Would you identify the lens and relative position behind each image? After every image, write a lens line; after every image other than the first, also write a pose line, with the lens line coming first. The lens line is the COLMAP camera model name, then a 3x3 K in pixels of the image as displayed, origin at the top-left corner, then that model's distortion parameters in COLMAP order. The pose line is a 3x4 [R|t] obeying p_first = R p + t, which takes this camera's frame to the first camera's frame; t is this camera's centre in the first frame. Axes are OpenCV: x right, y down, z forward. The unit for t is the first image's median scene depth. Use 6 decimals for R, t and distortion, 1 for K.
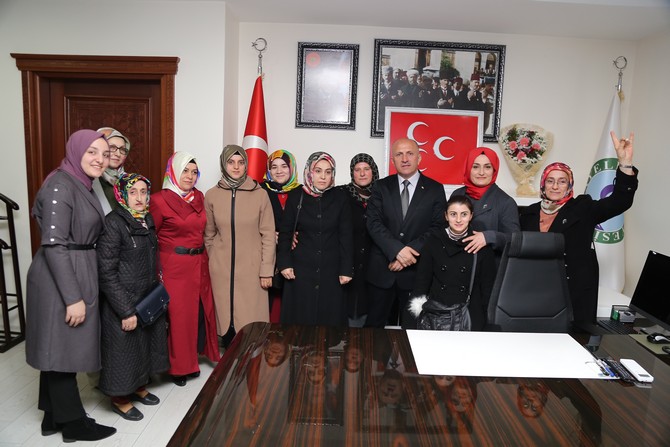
lens RADIAL K [[450.0, 0, 333.3], [0, 450.0, 222.7], [0, 0, 1]] dist [-0.124673, 0.067175]
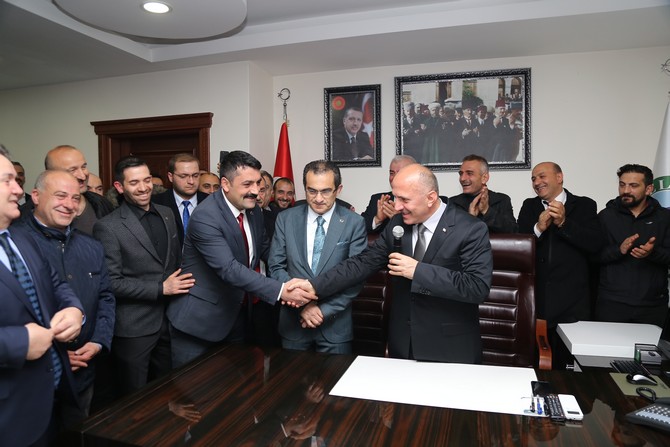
lens RADIAL K [[450.0, 0, 333.3], [0, 450.0, 222.7], [0, 0, 1]] dist [-0.124673, 0.067175]
pose [[0.962583, -0.032623, -0.269016, 0.220998], [0.005803, 0.994981, -0.099893, 0.024090], [0.270925, 0.094594, 0.957941, -0.001171]]
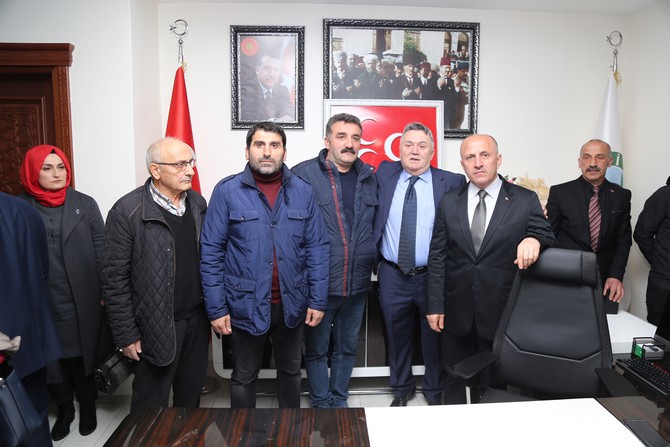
lens RADIAL K [[450.0, 0, 333.3], [0, 450.0, 222.7], [0, 0, 1]] dist [-0.124673, 0.067175]
pose [[0.997465, -0.043467, 0.056332, 0.049526], [0.044311, 0.998922, -0.013823, -0.022475], [-0.055670, 0.016285, 0.998316, 0.180486]]
